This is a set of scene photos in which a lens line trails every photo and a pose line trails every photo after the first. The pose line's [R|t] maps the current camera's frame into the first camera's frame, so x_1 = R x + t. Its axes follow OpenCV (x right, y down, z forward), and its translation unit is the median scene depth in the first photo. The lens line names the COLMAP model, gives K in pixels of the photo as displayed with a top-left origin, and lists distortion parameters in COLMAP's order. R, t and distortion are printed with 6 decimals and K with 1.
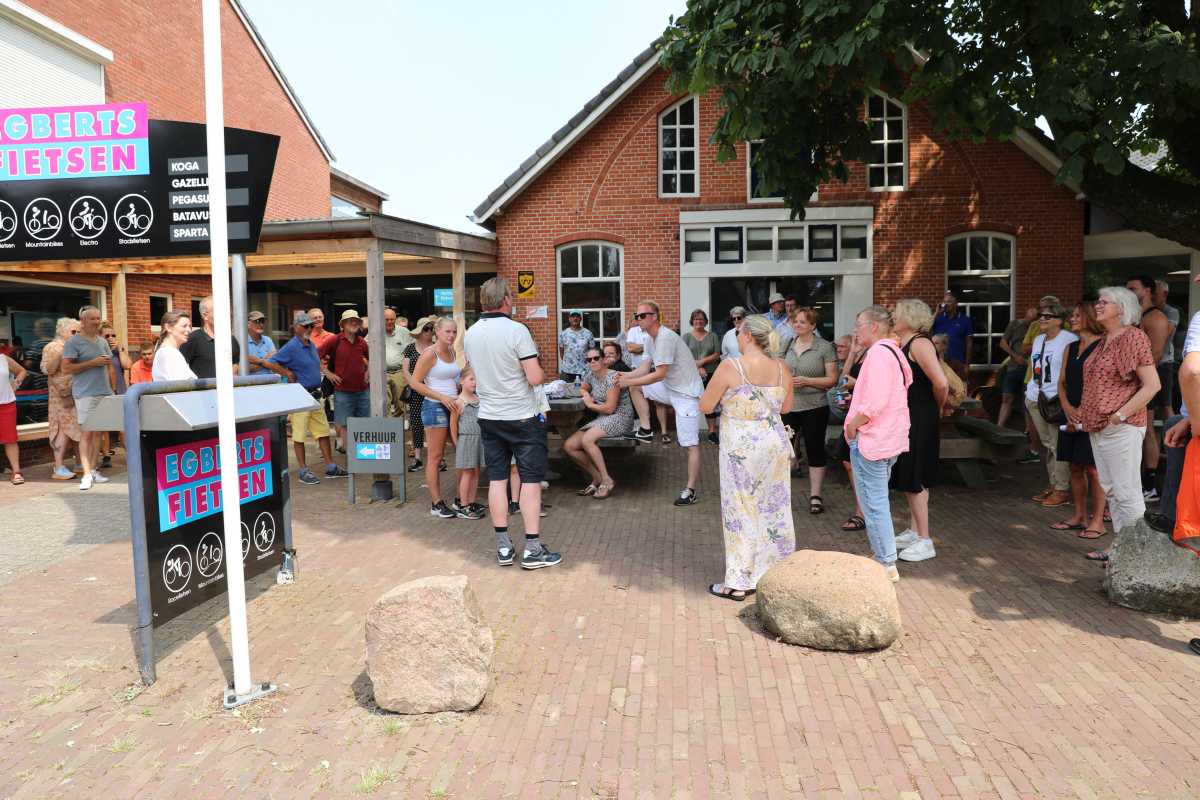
lens RADIAL K [[874.1, 0, 600.0], [0, 874.1, 400.0], [0, 0, 1]] dist [-0.051143, 0.004193]
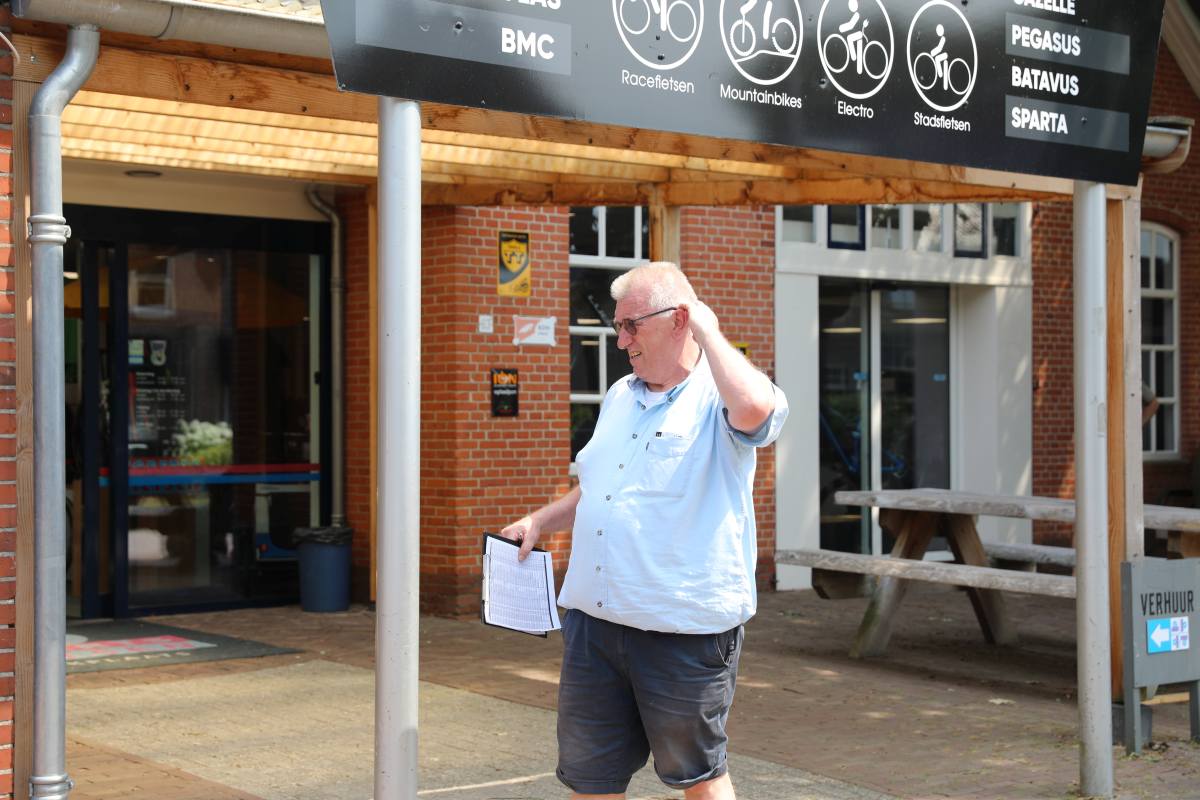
lens RADIAL K [[2116.3, 0, 600.0], [0, 2116.3, 400.0], [0, 0, 1]] dist [0.061063, 0.065496]
pose [[0.673582, 0.016732, 0.738923, -1.341058], [0.038381, 0.997603, -0.057576, -0.011338], [-0.738116, 0.067143, 0.671325, 0.479610]]
